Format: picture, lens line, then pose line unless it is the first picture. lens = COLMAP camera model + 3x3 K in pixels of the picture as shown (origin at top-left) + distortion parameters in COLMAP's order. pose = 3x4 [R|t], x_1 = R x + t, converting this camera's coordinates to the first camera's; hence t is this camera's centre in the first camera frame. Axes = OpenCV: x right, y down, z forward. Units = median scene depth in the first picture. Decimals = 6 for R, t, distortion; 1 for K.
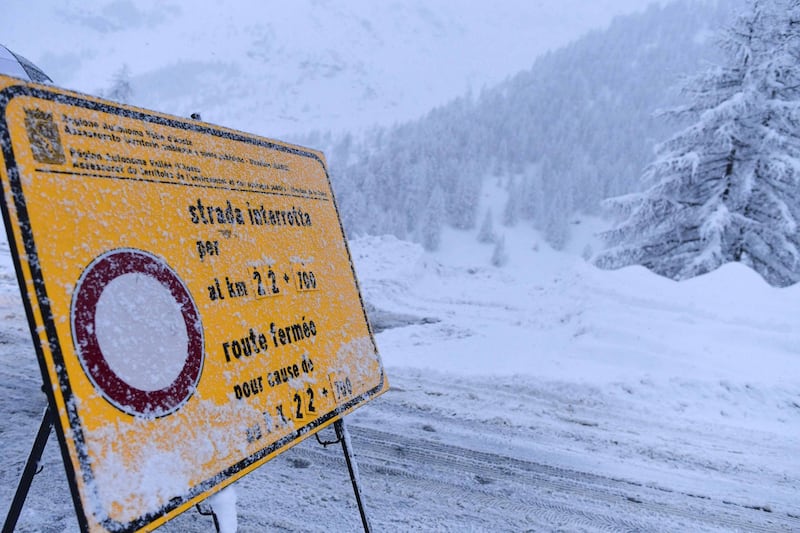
lens RADIAL K [[654.3, 0, 400.0], [0, 654.3, 266.5], [0, 0, 1]] dist [-0.062512, 0.041935]
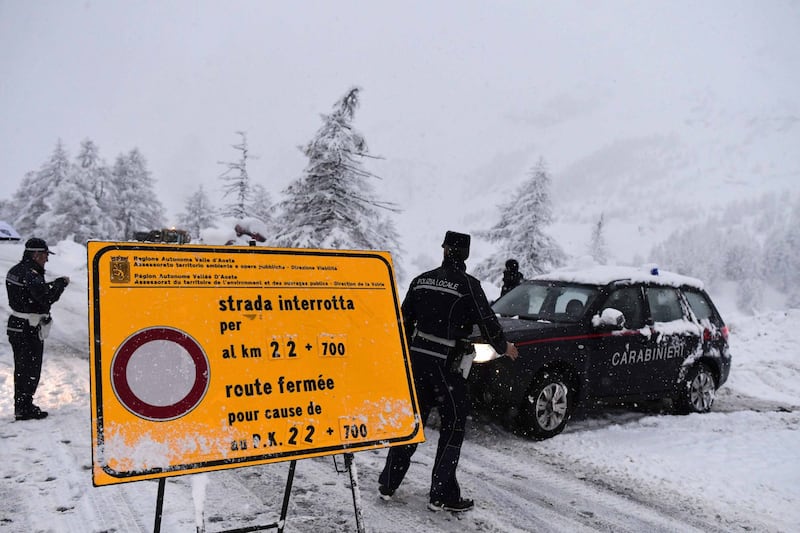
lens RADIAL K [[662.3, 0, 384.2], [0, 662.3, 266.6], [0, 0, 1]] dist [-0.061147, 0.003242]
pose [[0.780786, -0.063912, -0.621521, 0.708237], [-0.011272, 0.993152, -0.116288, 0.007765], [0.624696, 0.097802, 0.774719, -0.027616]]
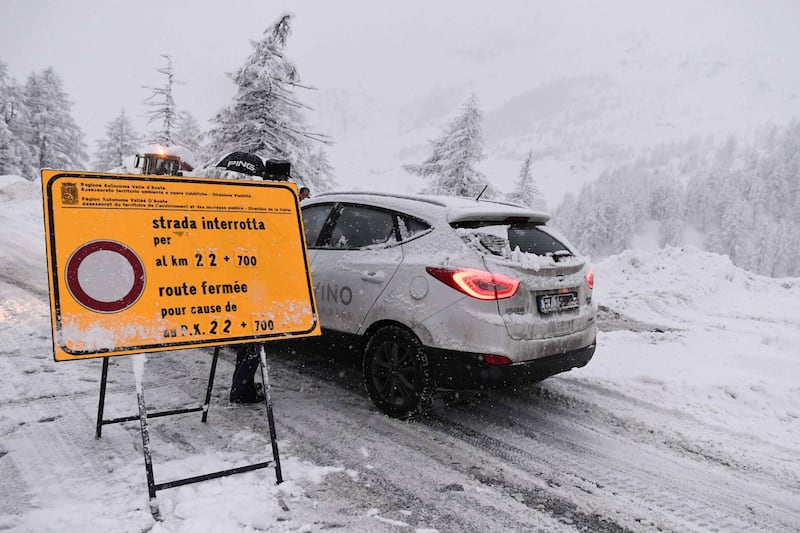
lens RADIAL K [[671.2, 0, 404.2], [0, 671.2, 258.5], [0, 0, 1]] dist [-0.059174, 0.020260]
pose [[0.854657, -0.002613, -0.519187, 0.970375], [-0.016201, 0.999366, -0.031700, 0.054925], [0.518941, 0.035504, 0.854072, -0.249298]]
